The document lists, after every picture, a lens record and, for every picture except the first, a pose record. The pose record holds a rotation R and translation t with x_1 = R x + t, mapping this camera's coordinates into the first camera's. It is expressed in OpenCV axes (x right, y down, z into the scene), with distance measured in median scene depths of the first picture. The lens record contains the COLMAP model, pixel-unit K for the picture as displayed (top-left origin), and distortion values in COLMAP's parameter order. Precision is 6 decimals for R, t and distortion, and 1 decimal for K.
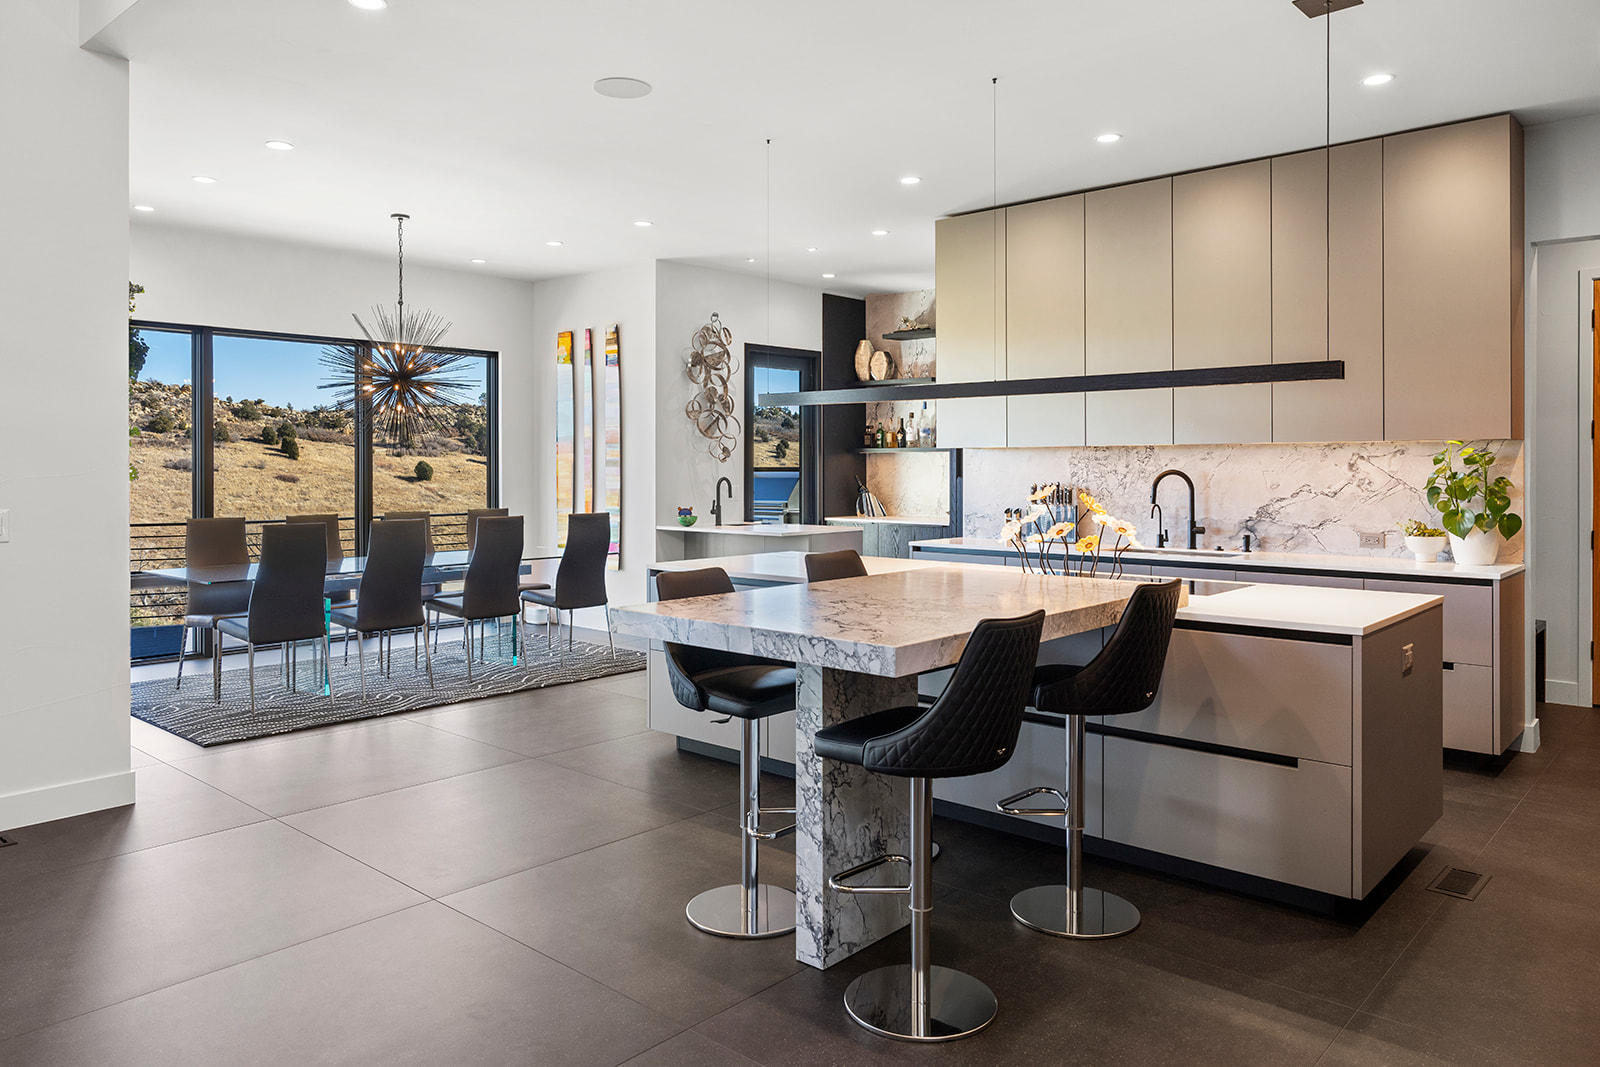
lens RADIAL K [[1102.0, 0, 799.6], [0, 1102.0, 537.1], [0, 0, 1]] dist [-0.026681, -0.002274]
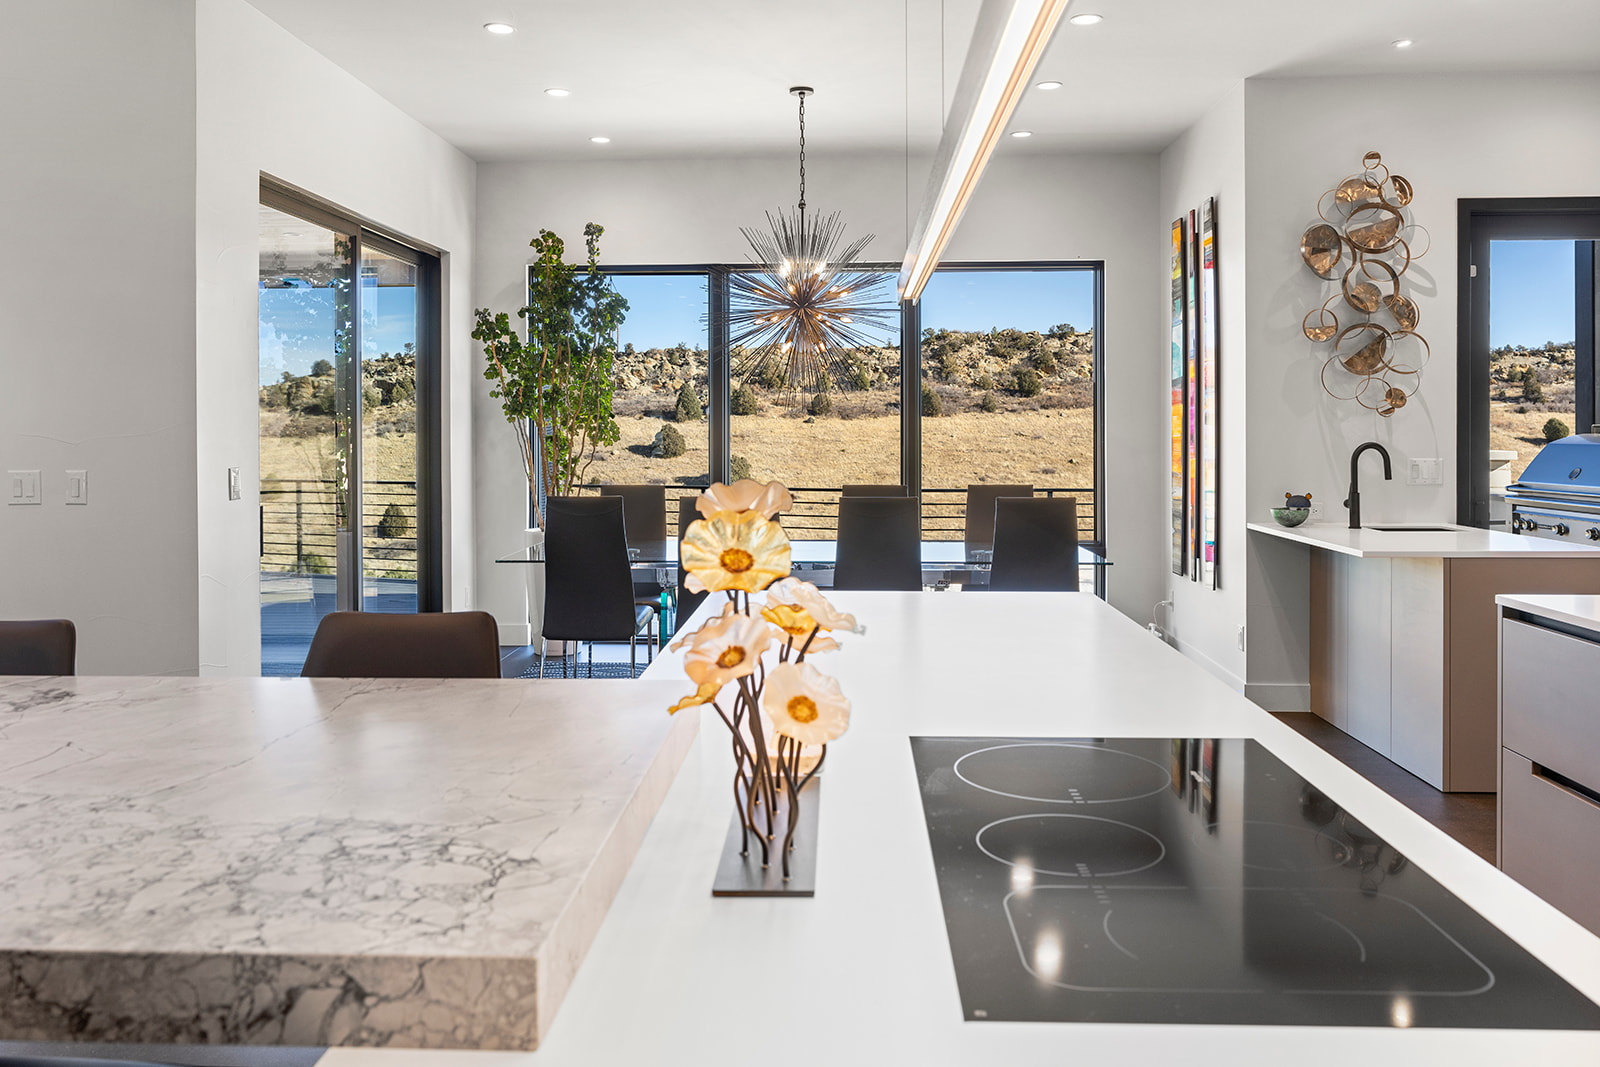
lens RADIAL K [[1251.3, 0, 793.8], [0, 1251.3, 491.1], [0, 0, 1]] dist [-0.004054, -0.003162]
pose [[0.625046, 0.038497, -0.779638, 0.241891], [-0.047874, 0.998794, 0.010938, -0.022638], [0.779119, 0.030488, 0.626135, 0.369060]]
